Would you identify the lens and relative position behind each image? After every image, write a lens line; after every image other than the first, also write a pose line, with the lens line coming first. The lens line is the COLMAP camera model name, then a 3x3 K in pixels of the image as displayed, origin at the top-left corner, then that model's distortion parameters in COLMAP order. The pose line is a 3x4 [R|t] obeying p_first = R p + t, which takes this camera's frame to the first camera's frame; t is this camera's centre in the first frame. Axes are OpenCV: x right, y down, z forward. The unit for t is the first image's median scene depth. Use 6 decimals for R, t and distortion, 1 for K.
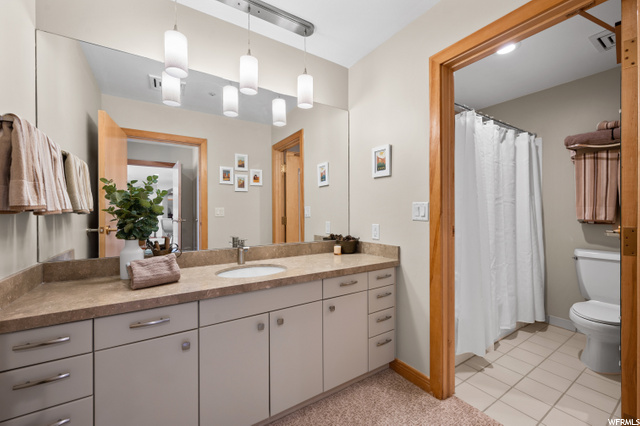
lens RADIAL K [[263.9, 0, 320.0], [0, 263.9, 213.0], [0, 0, 1]] dist [0.001640, 0.000138]
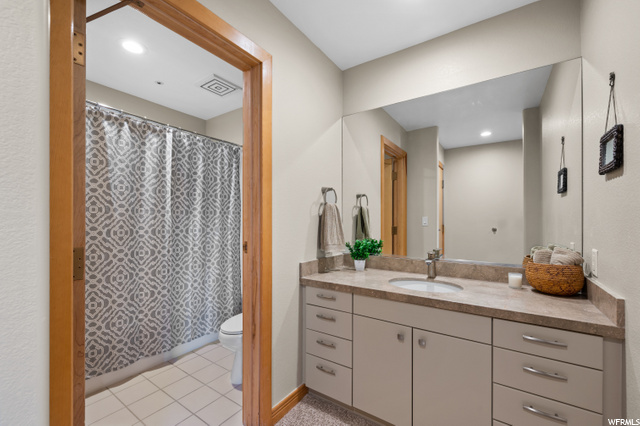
lens RADIAL K [[245.0, 0, 321.1], [0, 245.0, 226.9], [0, 0, 1]] dist [-0.000462, -0.000043]
pose [[0.355253, 0.001699, -0.934769, 0.515613], [0.001895, 0.999995, 0.002538, -0.000611], [0.934768, -0.002673, 0.355248, 0.348986]]
